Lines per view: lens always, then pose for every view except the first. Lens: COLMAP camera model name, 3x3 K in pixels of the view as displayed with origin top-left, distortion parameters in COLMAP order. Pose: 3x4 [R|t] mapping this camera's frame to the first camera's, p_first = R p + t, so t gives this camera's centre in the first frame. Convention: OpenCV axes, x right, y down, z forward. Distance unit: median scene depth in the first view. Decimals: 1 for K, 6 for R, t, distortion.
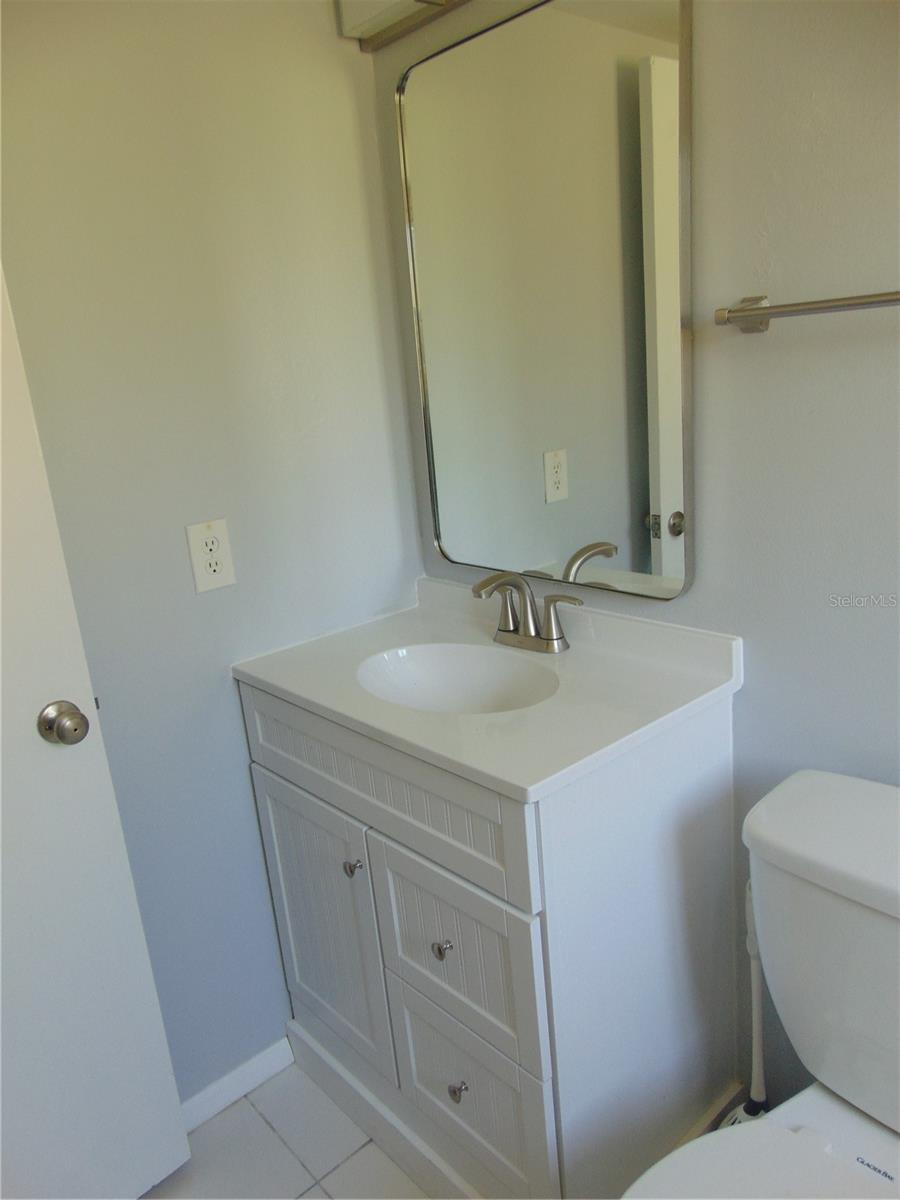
lens RADIAL K [[884.3, 0, 450.0], [0, 884.3, 605.6], [0, 0, 1]] dist [-0.013076, 0.035218]
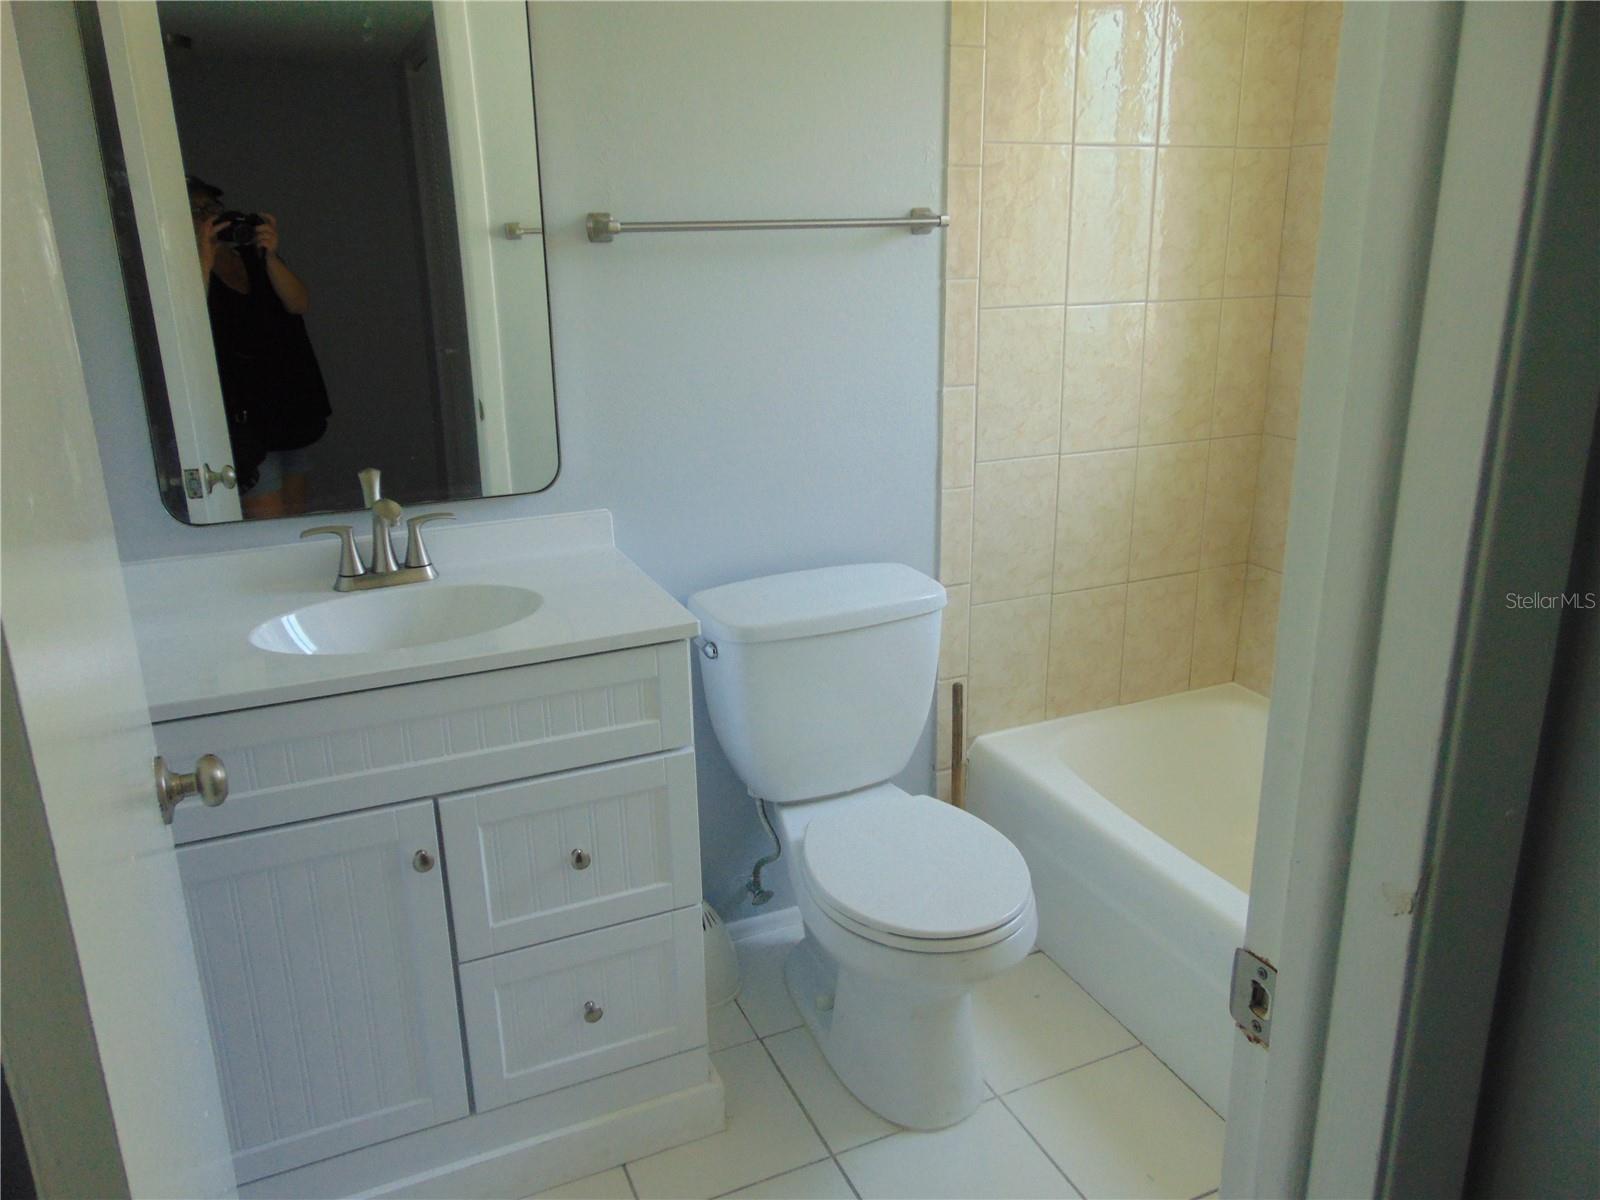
lens RADIAL K [[1179.0, 0, 803.9], [0, 1179.0, 587.3], [0, 0, 1]] dist [-0.013076, 0.035218]
pose [[0.300646, -0.193826, 0.933833, -0.895376], [0.244372, 0.962100, 0.121018, 0.008251], [-0.921897, 0.191819, 0.336618, 0.241050]]
